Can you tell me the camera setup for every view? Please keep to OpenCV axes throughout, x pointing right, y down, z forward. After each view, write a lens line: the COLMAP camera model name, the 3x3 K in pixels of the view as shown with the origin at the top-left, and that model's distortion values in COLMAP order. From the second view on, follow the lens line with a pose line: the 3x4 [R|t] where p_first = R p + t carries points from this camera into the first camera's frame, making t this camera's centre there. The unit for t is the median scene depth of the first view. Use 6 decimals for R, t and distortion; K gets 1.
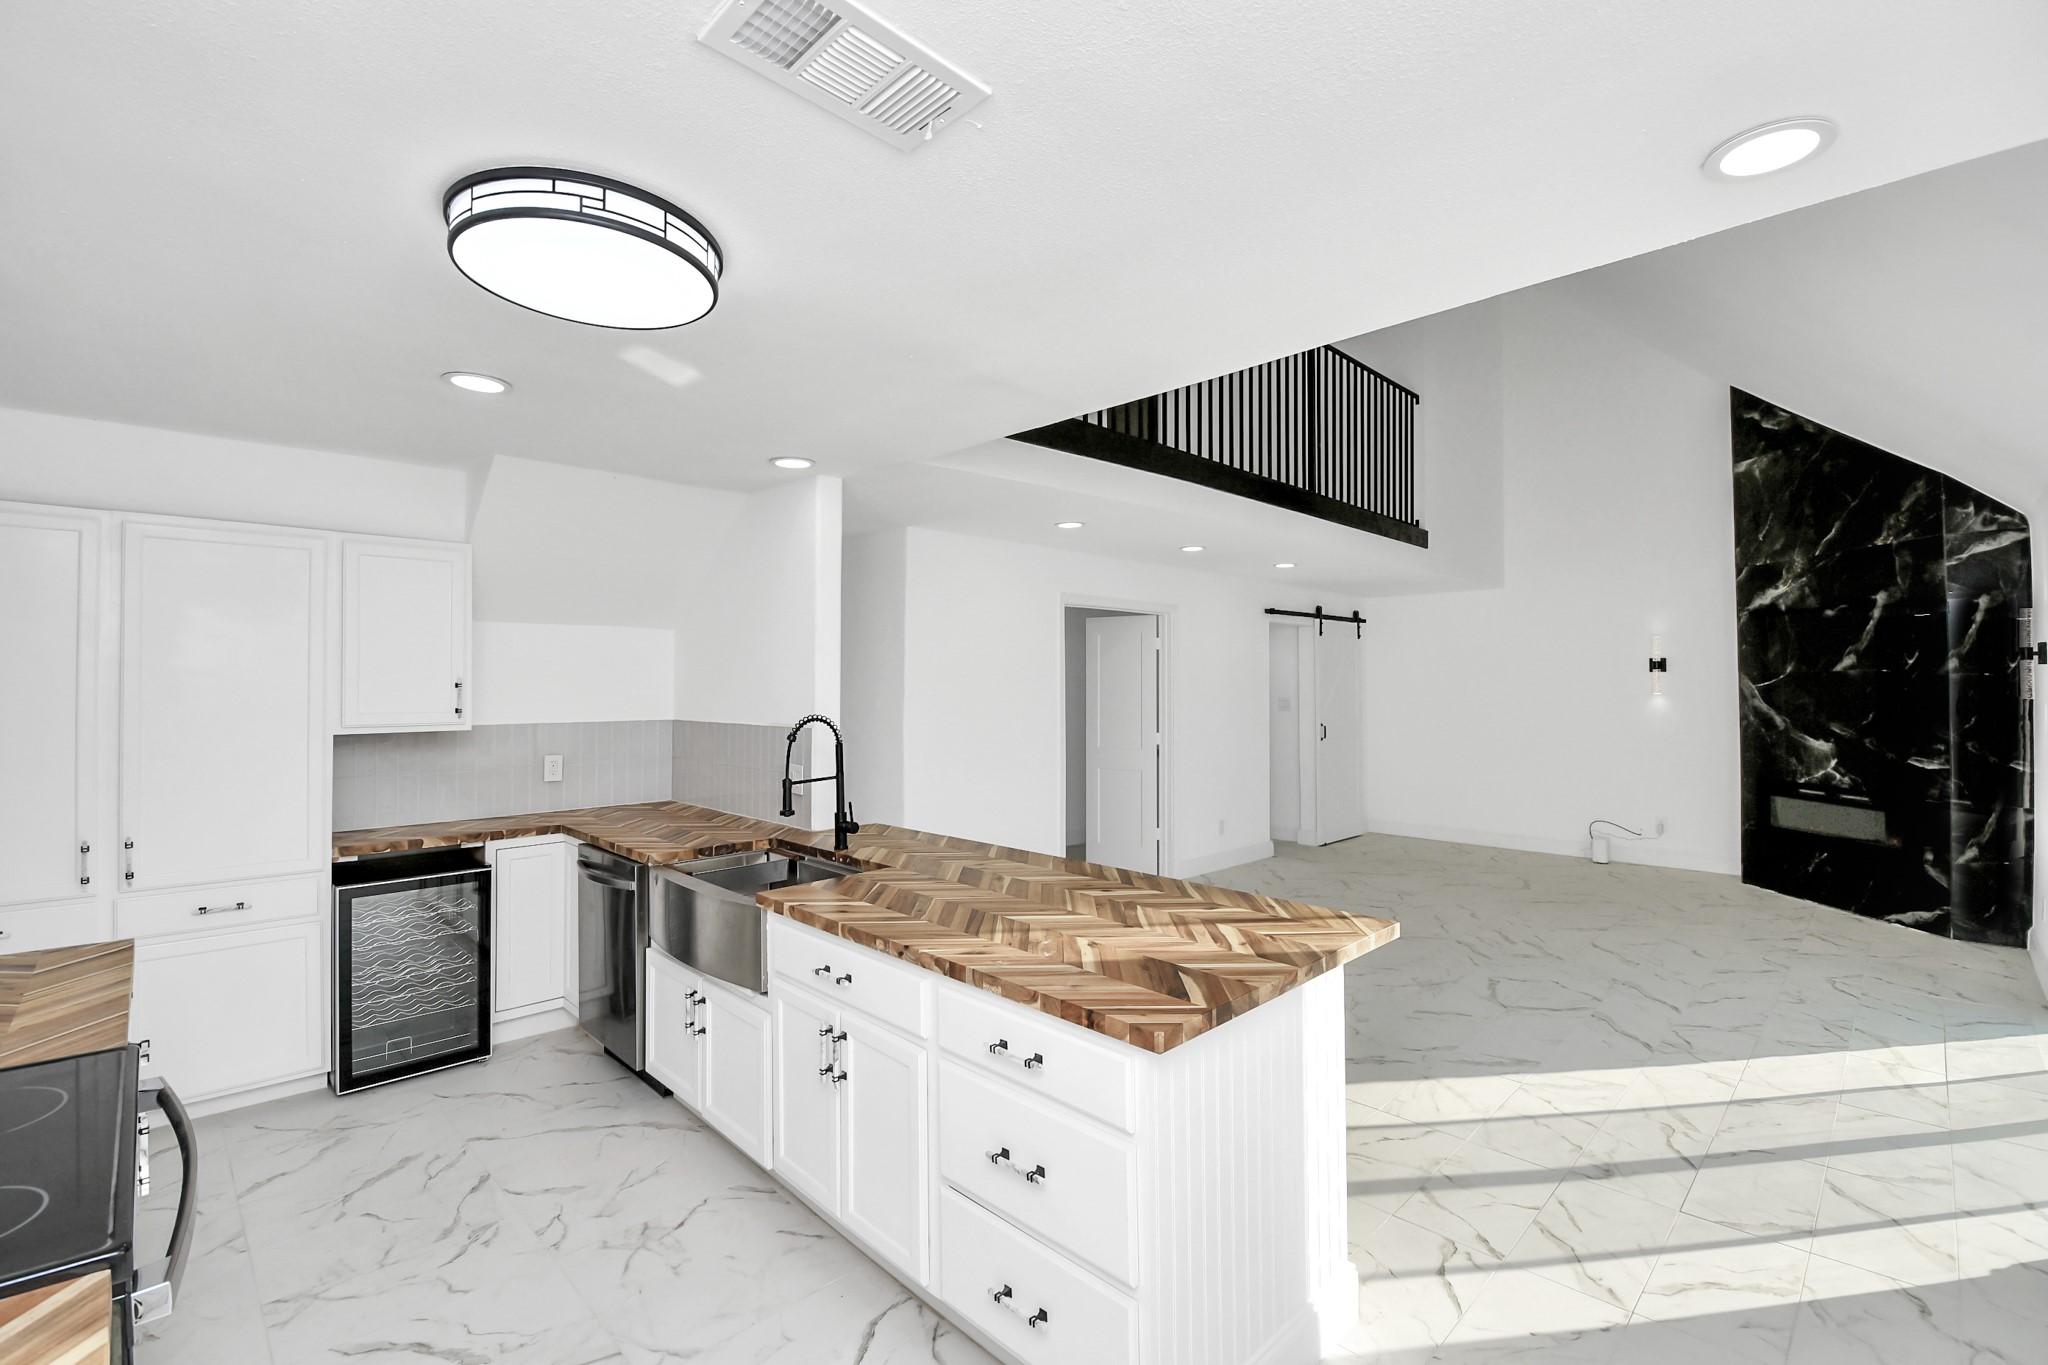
lens RADIAL K [[899.2, 0, 1021.3], [0, 899.2, 666.7], [0, 0, 1]] dist [-0.025379, -0.002039]
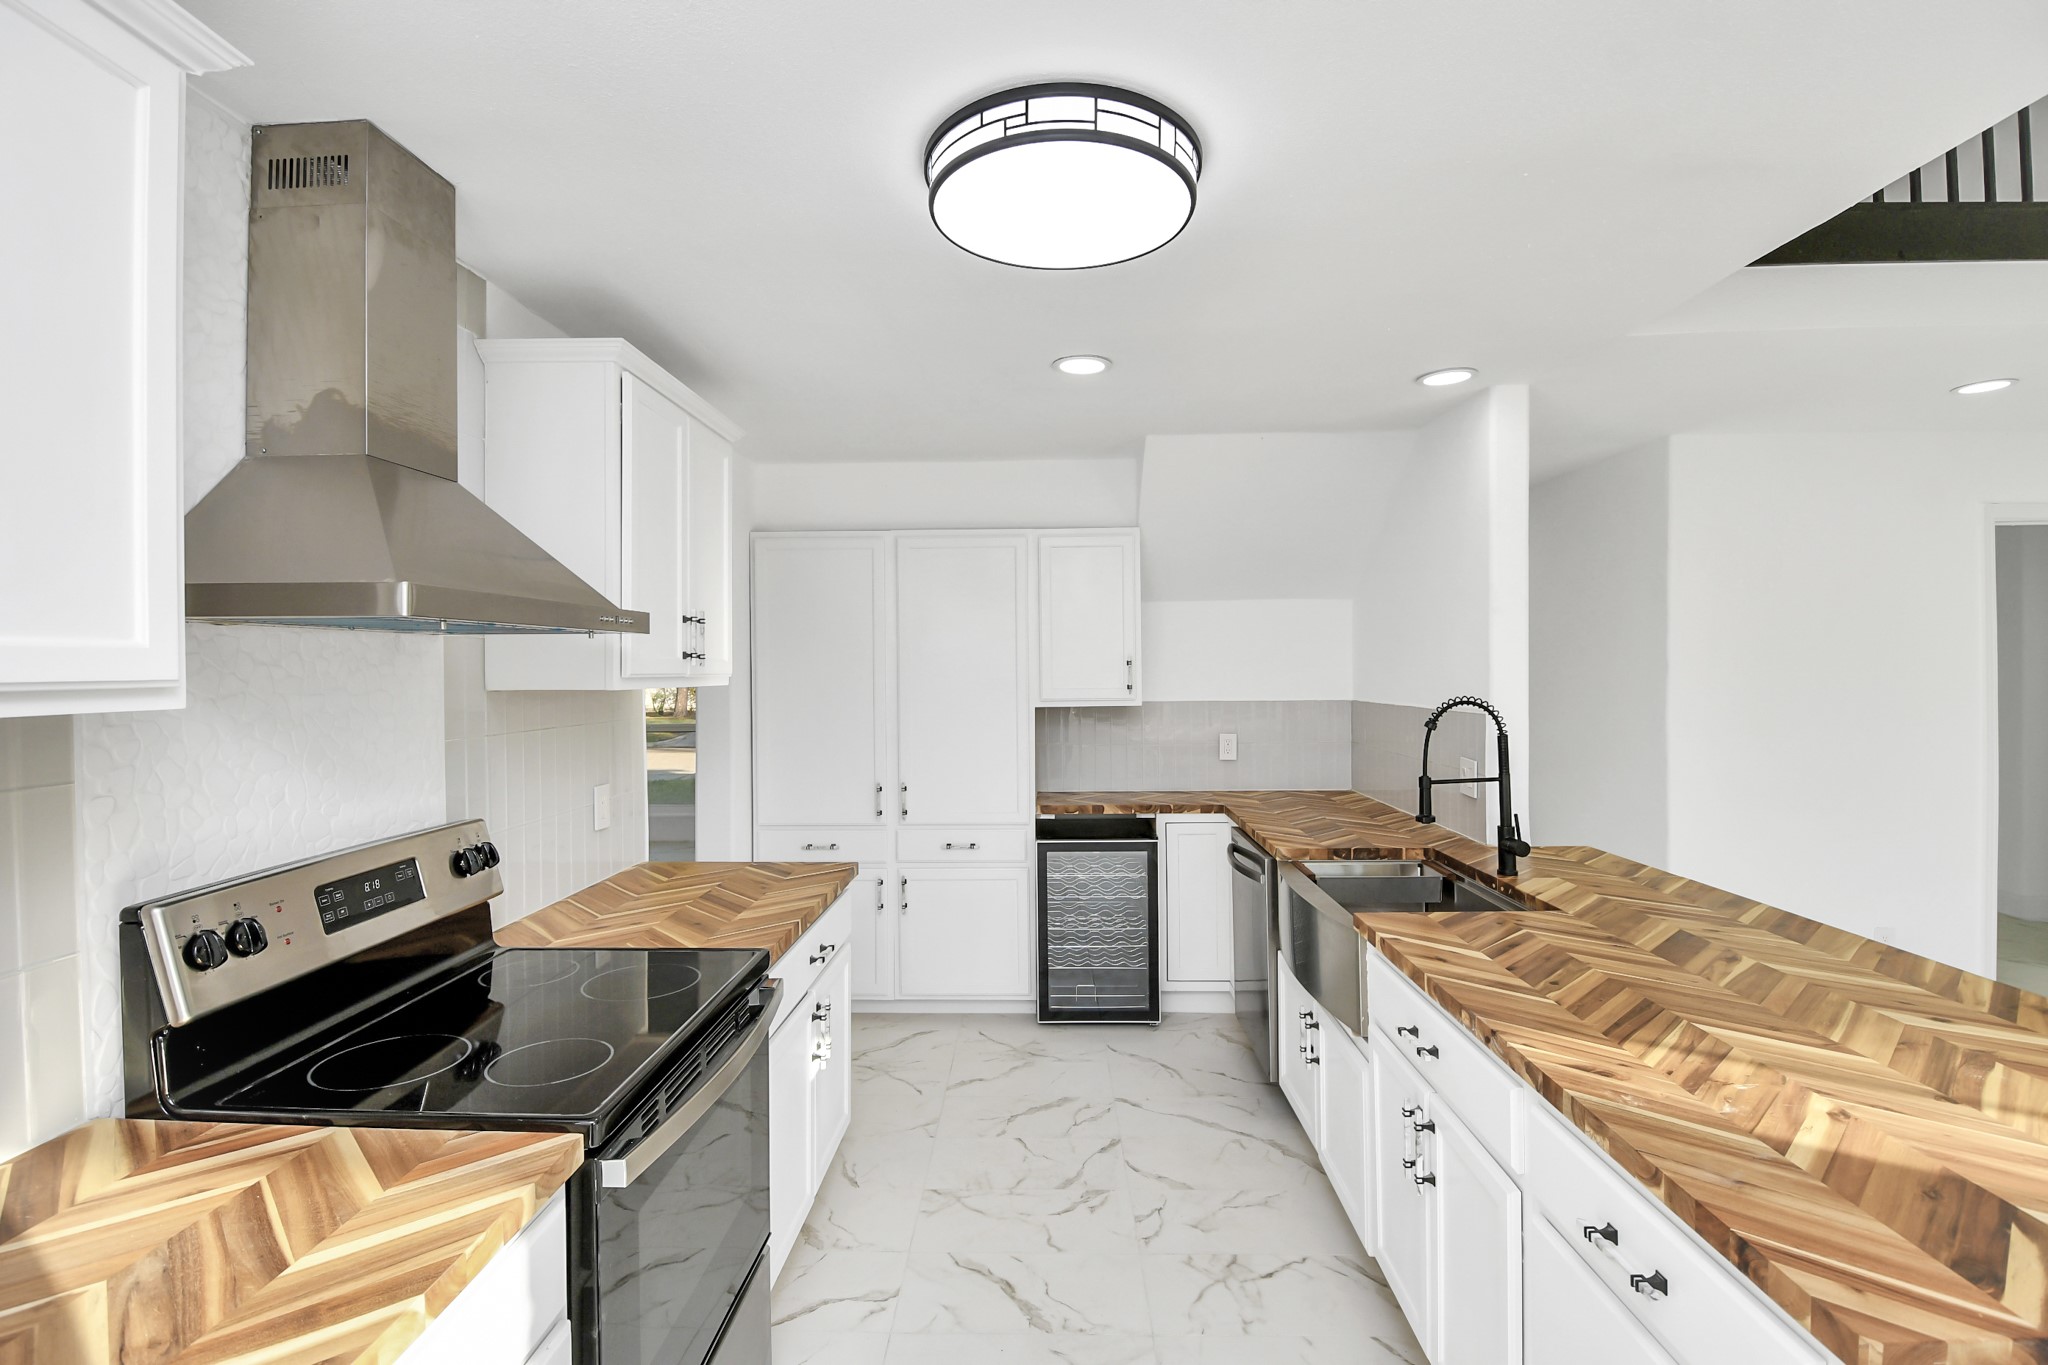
lens RADIAL K [[949.0, 0, 1008.0], [0, 949.0, 666.8], [0, 0, 1]] dist [-0.005937, -0.010850]
pose [[0.688336, -0.001553, -0.725390, 0.096989], [0.017995, 0.999727, 0.014935, 0.007395], [0.725169, -0.023334, 0.688176, 0.152074]]
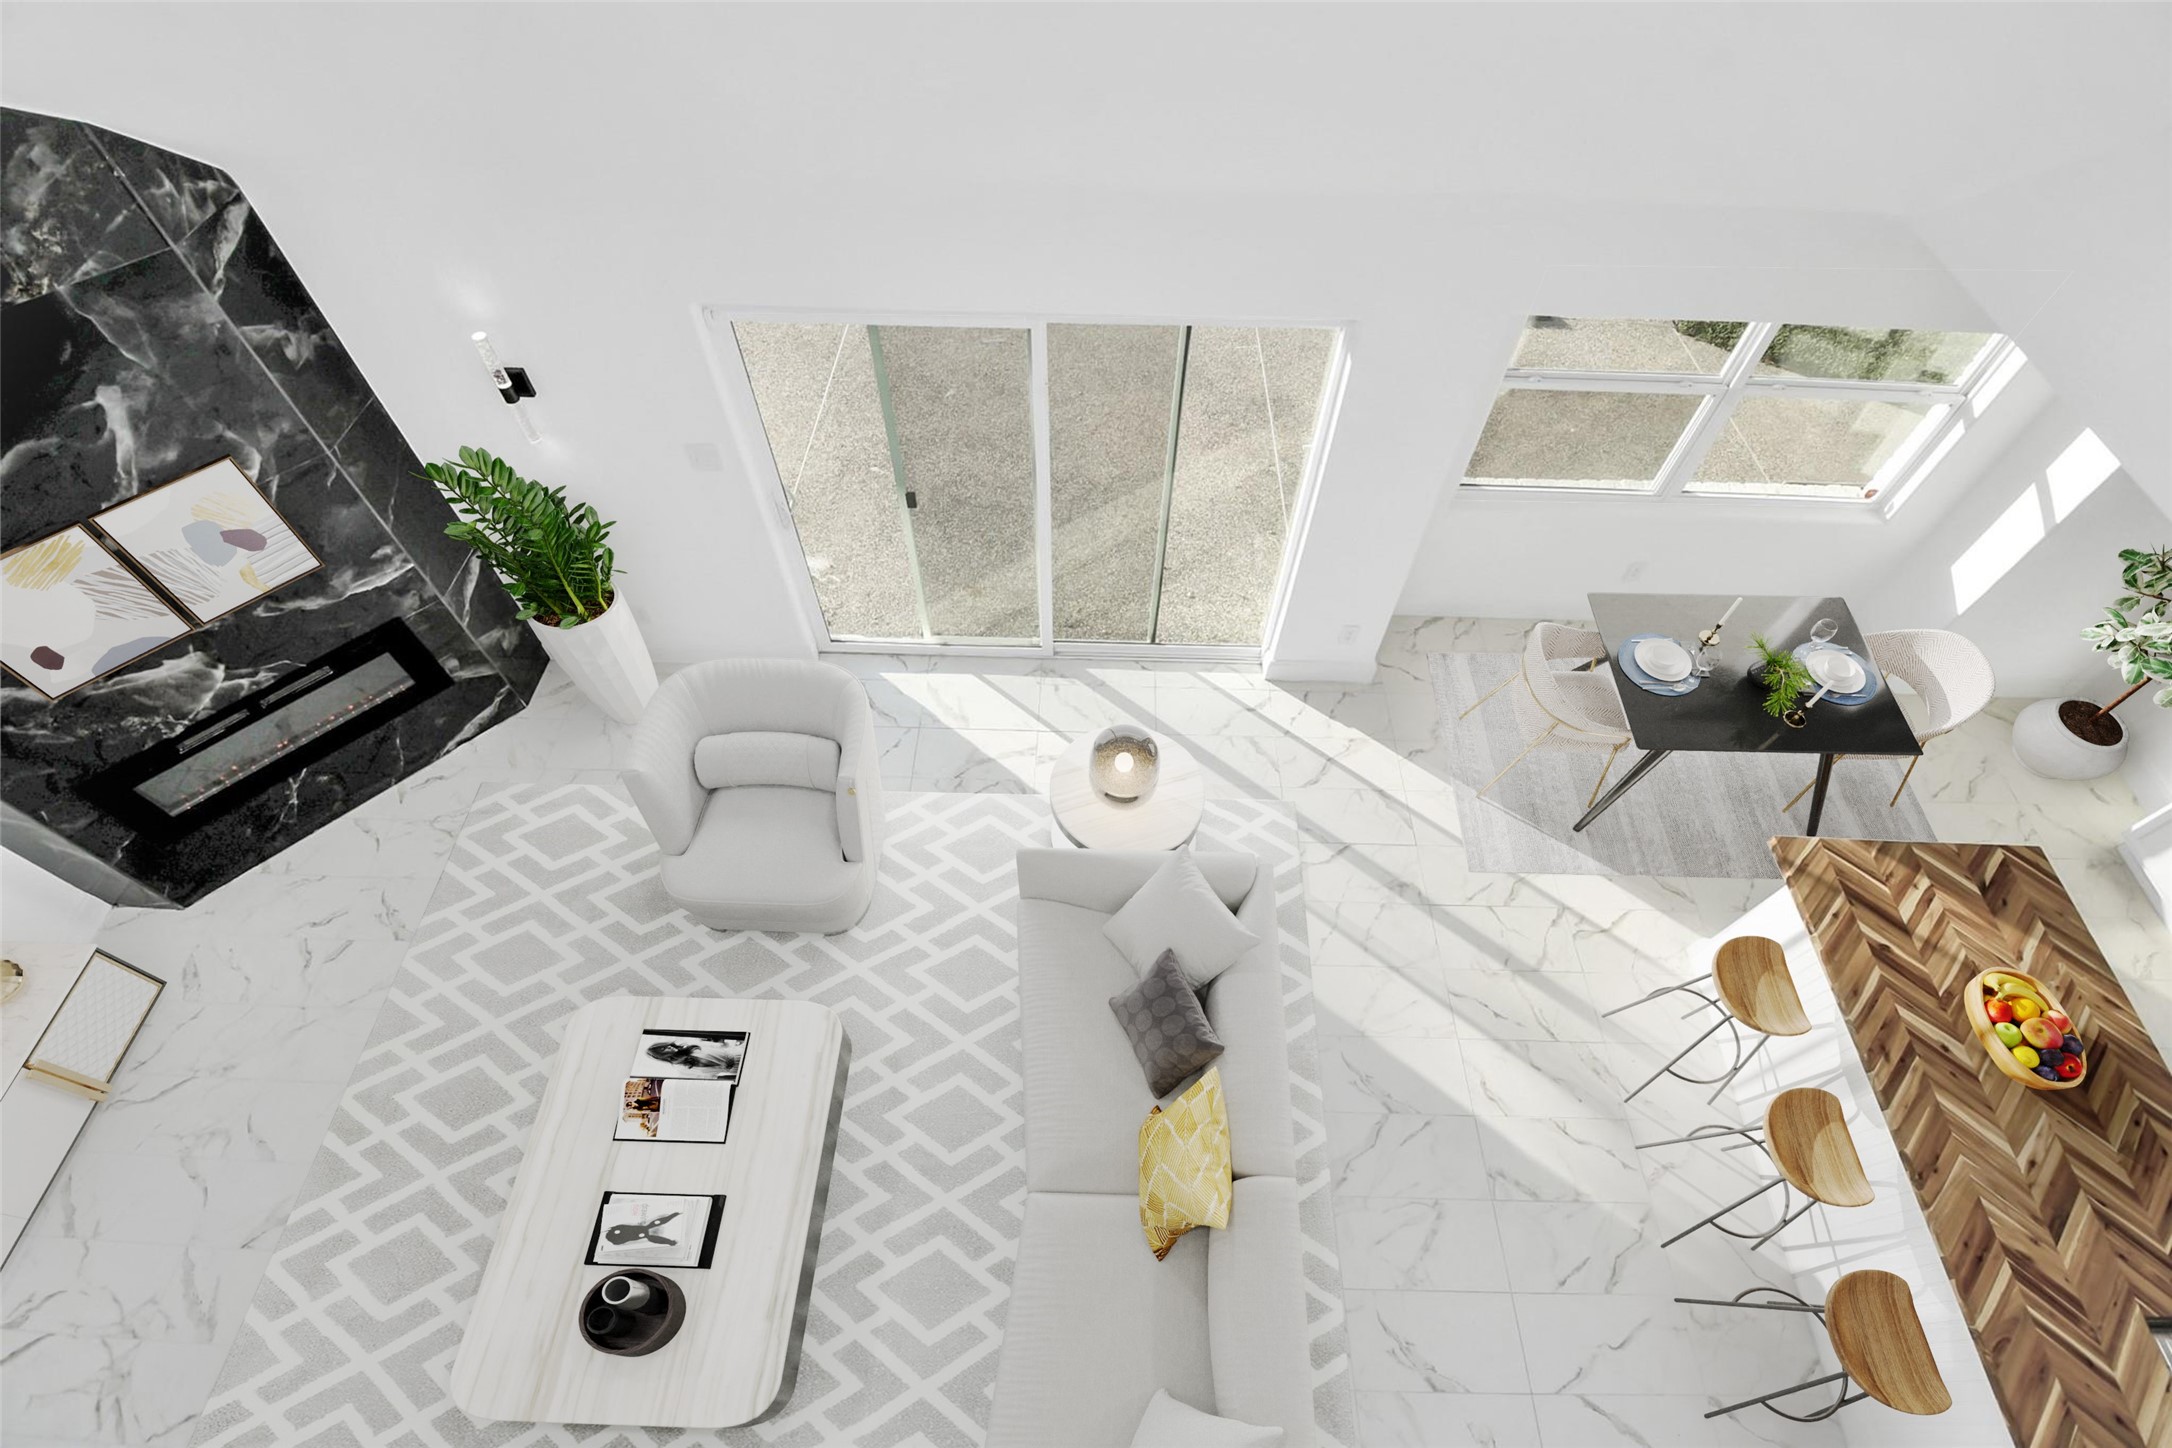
lens RADIAL K [[953.7, 0, 1078.8], [0, 953.7, 725.6], [0, 0, 1]] dist [-0.025379, -0.002039]
pose [[-0.693519, -0.584896, 0.420627, 0.472880], [-0.010320, 0.591855, 0.805979, -0.713219], [-0.720364, 0.554621, -0.416499, 1.649759]]
